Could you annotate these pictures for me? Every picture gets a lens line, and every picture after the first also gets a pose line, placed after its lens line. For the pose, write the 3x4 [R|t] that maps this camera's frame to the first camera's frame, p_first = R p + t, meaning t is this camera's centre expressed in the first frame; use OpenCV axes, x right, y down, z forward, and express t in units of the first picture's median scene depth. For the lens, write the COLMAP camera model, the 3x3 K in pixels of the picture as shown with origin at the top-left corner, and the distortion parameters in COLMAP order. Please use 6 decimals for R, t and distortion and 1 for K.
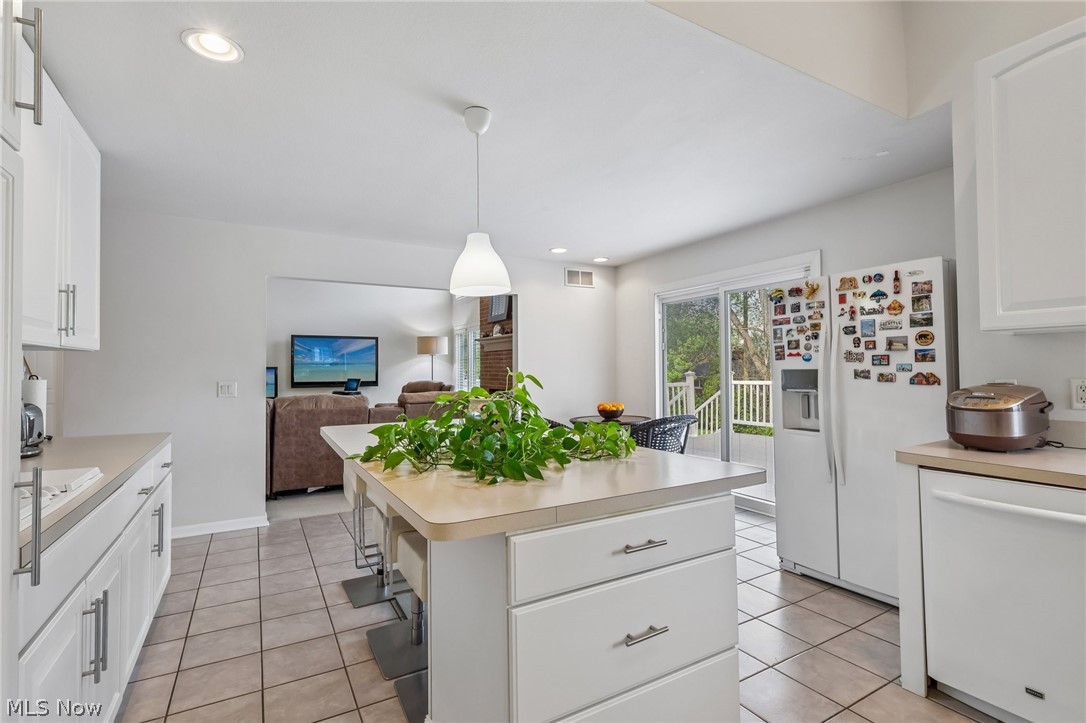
lens RADIAL K [[508.4, 0, 537.0], [0, 508.4, 362.9], [0, 0, 1]] dist [-0.001373, 0.002628]
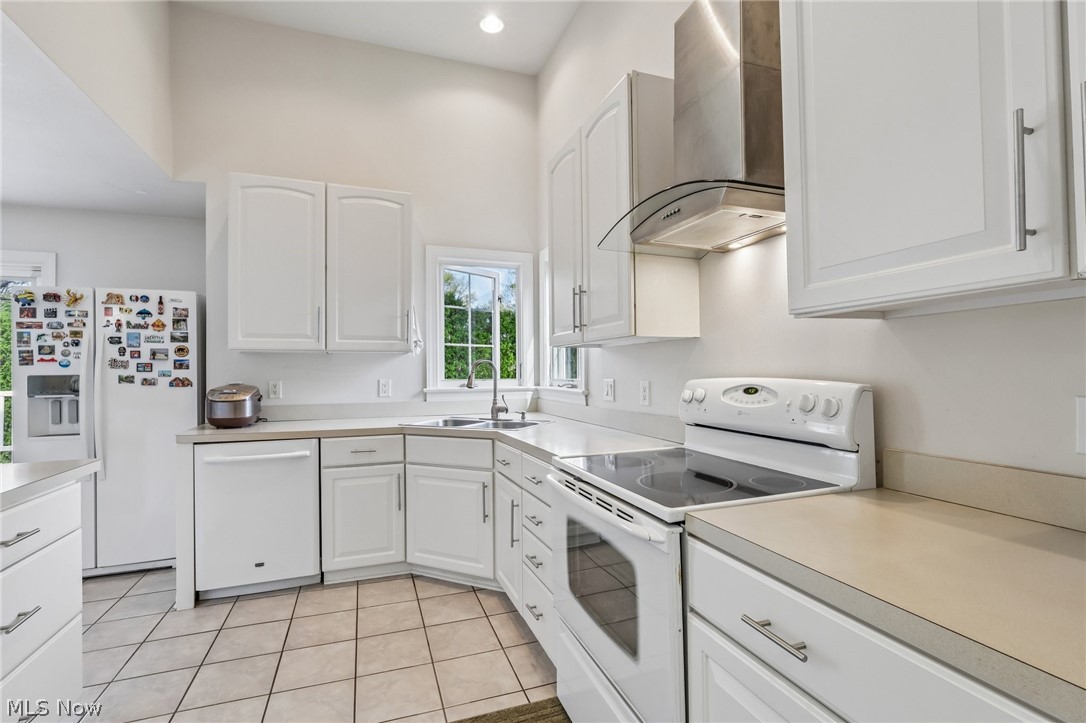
lens RADIAL K [[508.4, 0, 541.1], [0, 508.4, 363.3], [0, 0, 1]] dist [-0.001373, 0.002628]
pose [[0.179034, 0.024444, 0.983539, -0.341236], [-0.010752, 0.999680, -0.022888, 0.002620], [-0.983784, -0.006477, 0.179239, -0.141436]]
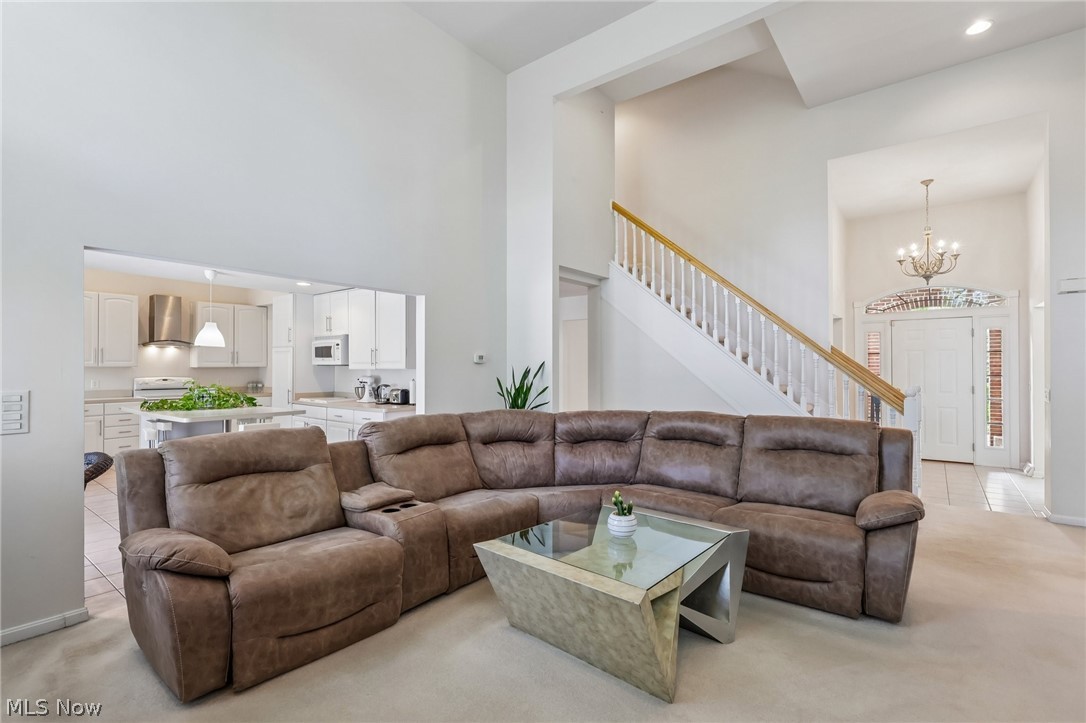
lens RADIAL K [[508.4, 0, 541.2], [0, 508.4, 362.1], [0, 0, 1]] dist [-0.001373, 0.002628]
pose [[-0.925427, 0.001378, -0.378924, -0.590205], [0.010051, 0.999731, -0.020912, -0.000356], [0.378793, -0.023161, -0.925192, 3.457060]]
